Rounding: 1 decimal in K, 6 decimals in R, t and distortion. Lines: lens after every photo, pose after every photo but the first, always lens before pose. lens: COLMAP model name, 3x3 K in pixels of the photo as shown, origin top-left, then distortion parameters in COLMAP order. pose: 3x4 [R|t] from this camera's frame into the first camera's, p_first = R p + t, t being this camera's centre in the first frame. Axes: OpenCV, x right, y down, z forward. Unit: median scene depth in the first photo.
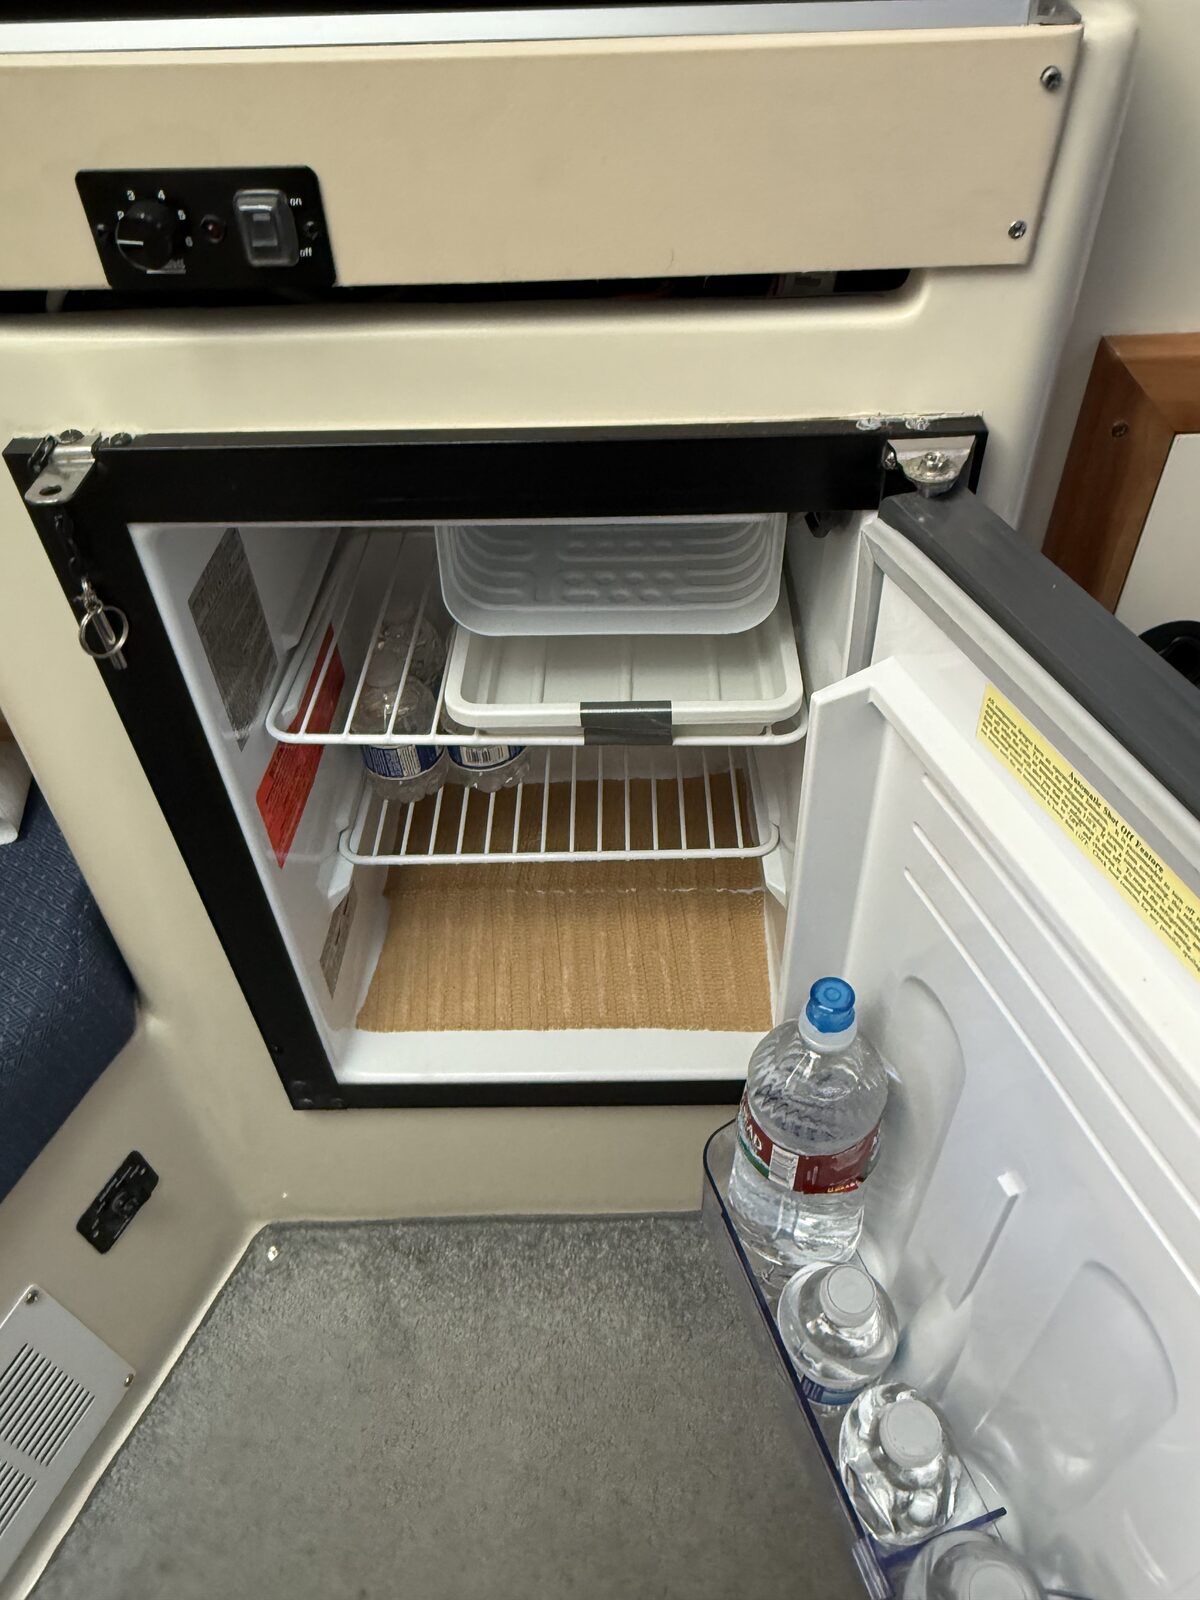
lens RADIAL K [[1077.6, 0, 604.0], [0, 1077.6, 800.6], [0, 0, 1]] dist [0.001079, 0.003216]
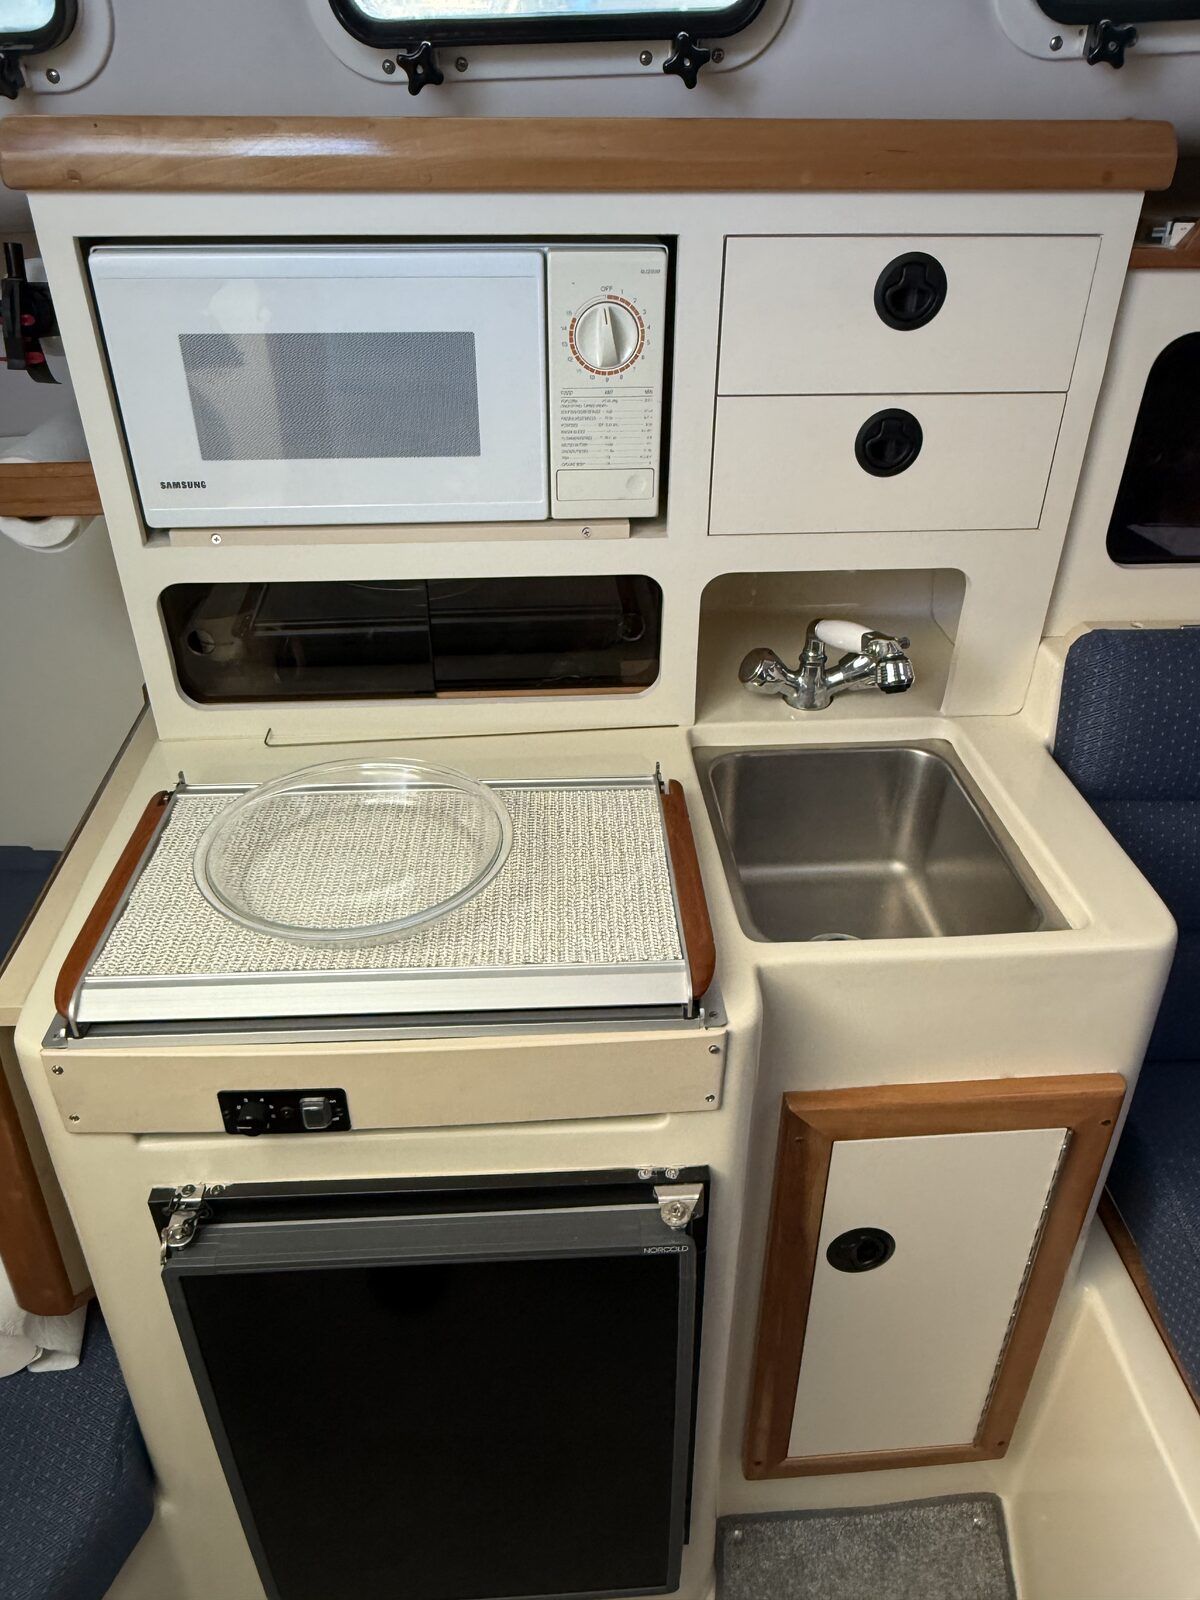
lens RADIAL K [[1077.6, 0, 601.5], [0, 1077.6, 799.0], [0, 0, 1]] dist [0.001079, 0.003216]
pose [[0.998195, 0.003430, 0.059954, 0.064750], [0.010443, 0.973240, -0.229555, -0.545752], [-0.059137, 0.229767, 0.971447, -0.875621]]
